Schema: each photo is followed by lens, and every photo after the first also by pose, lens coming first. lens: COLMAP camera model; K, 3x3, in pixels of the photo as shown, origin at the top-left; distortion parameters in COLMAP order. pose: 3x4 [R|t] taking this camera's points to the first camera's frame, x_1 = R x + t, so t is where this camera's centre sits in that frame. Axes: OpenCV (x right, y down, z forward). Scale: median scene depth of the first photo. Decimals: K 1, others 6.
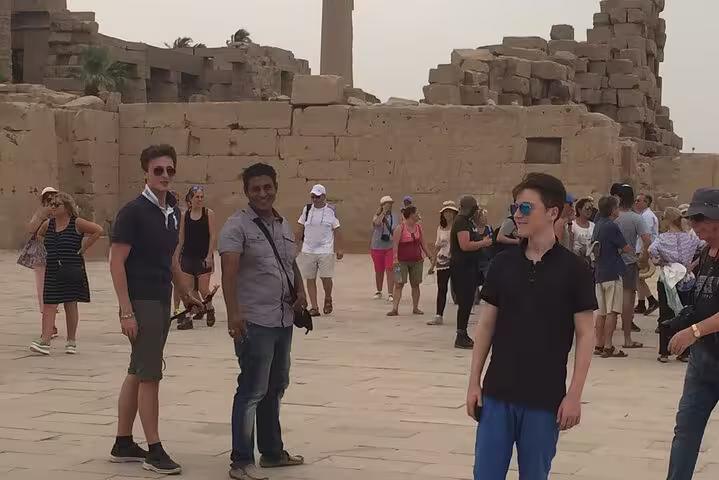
lens RADIAL K [[1509.5, 0, 359.5], [0, 1509.5, 240.0], [0, 0, 1]] dist [0.033003, 0.004065]
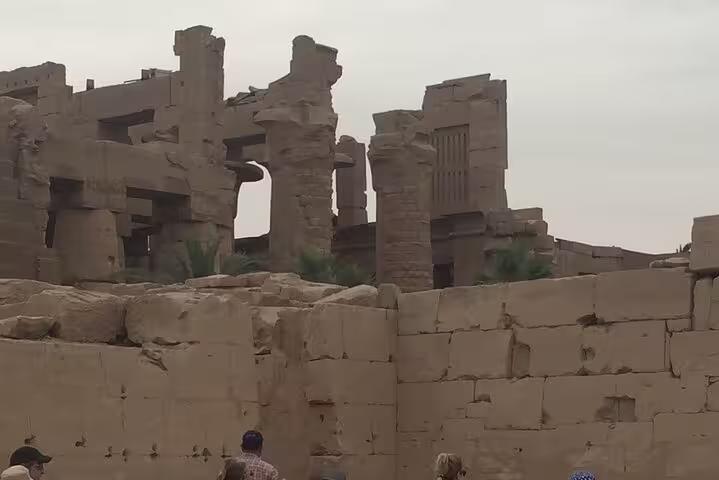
lens RADIAL K [[1870.2, 0, 359.5], [0, 1870.2, 240.0], [0, 0, 1]] dist [0.055442, 0.088478]
pose [[0.952367, -0.065421, -0.297855, 0.028210], [0.022205, 0.989002, -0.146228, -0.005738], [0.304146, 0.132649, 0.943345, 0.246090]]
